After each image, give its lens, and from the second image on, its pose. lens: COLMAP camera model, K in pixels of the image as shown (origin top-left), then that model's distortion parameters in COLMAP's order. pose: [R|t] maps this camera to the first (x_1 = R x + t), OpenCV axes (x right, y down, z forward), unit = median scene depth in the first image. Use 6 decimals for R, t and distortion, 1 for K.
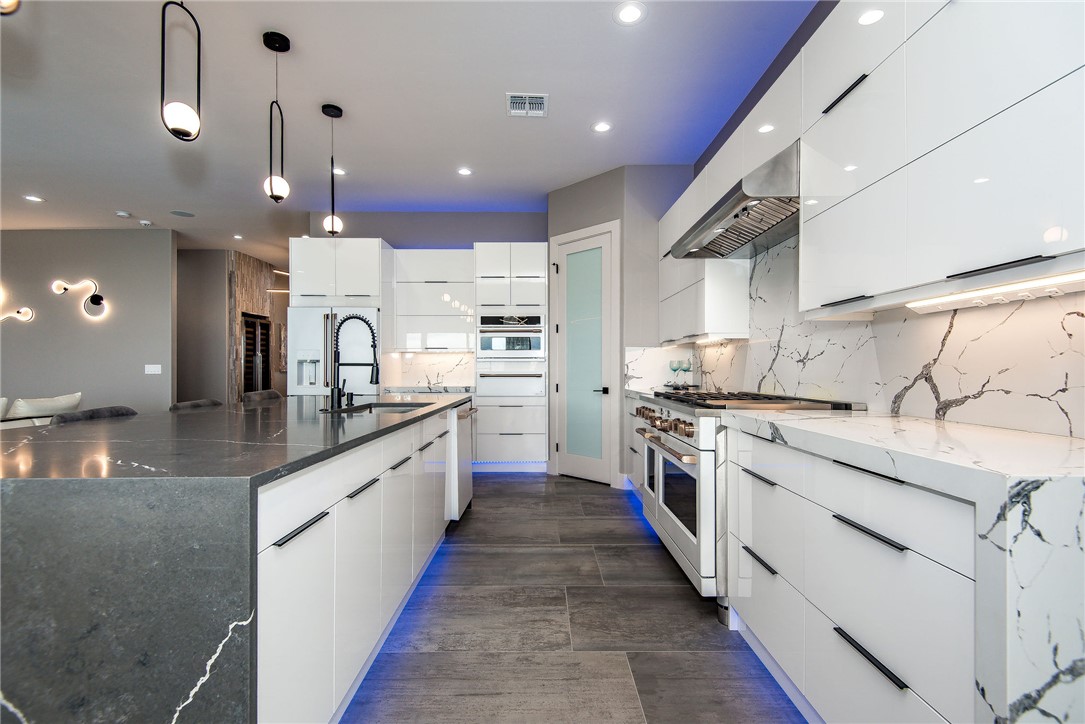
lens RADIAL K [[496.1, 0, 542.7], [0, 496.1, 376.4], [0, 0, 1]] dist [0.012960, -0.009487]
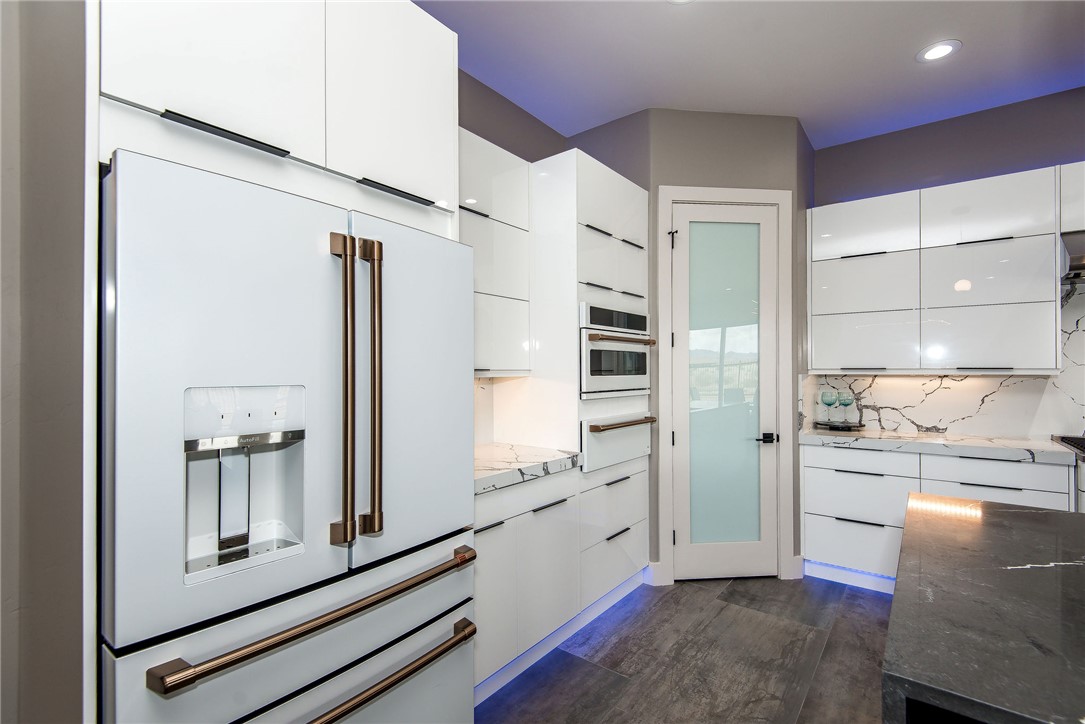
lens RADIAL K [[496.1, 0, 542.7], [0, 496.1, 367.3], [0, 0, 1]] dist [0.012960, -0.009487]
pose [[0.616431, 0.004335, 0.787397, -0.538295], [0.011214, 0.999835, -0.014284, -0.055635], [-0.787329, 0.017635, 0.616281, 0.748243]]
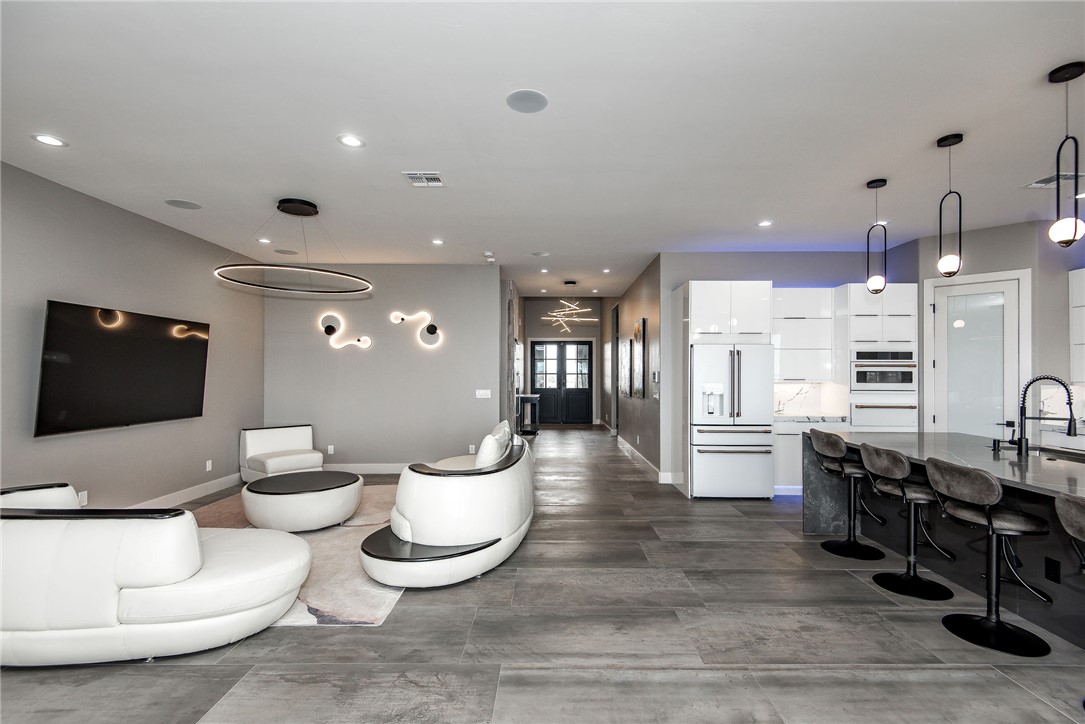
lens RADIAL K [[504.0, 0, 549.6], [0, 504.0, 369.2], [0, 0, 1]] dist [0.001785, -0.000654]
pose [[0.999780, 0.005100, -0.020355, -0.778042], [-0.005576, 0.999710, -0.023420, -0.054012], [0.020229, 0.023528, 0.999518, -0.111459]]
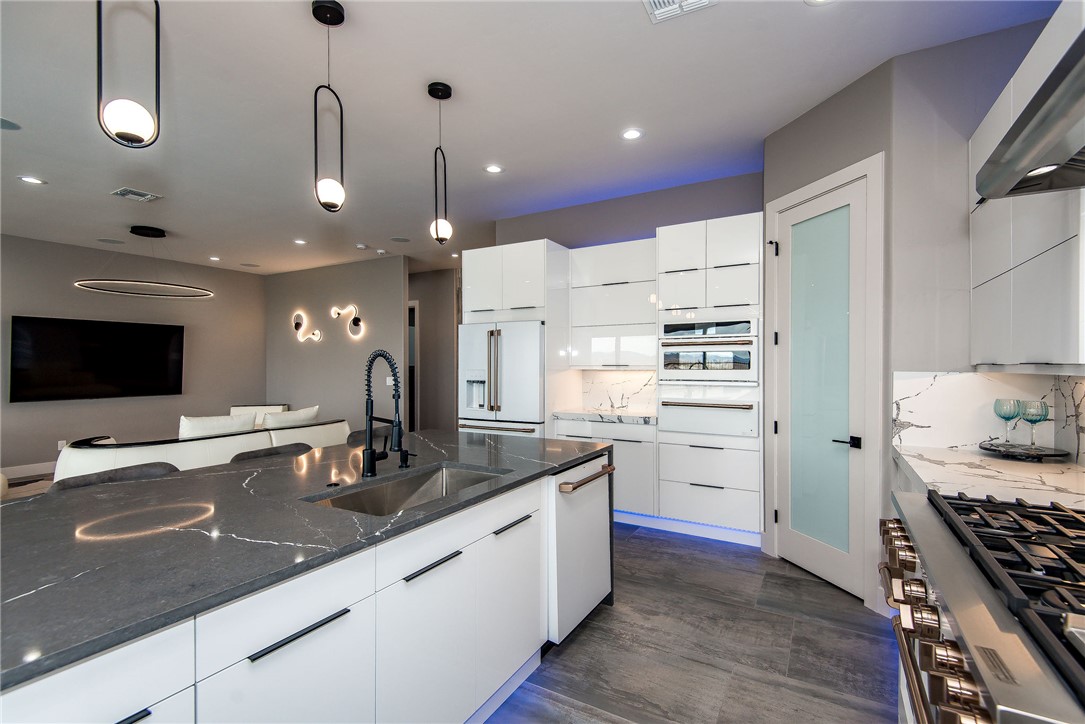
lens RADIAL K [[496.1, 0, 536.1], [0, 496.1, 368.9], [0, 0, 1]] dist [0.012960, -0.009487]
pose [[0.859968, 0.003552, -0.510336, 0.092610], [-0.006563, 0.999970, -0.004100, -0.050071], [0.510306, 0.006875, 0.859965, 0.258015]]
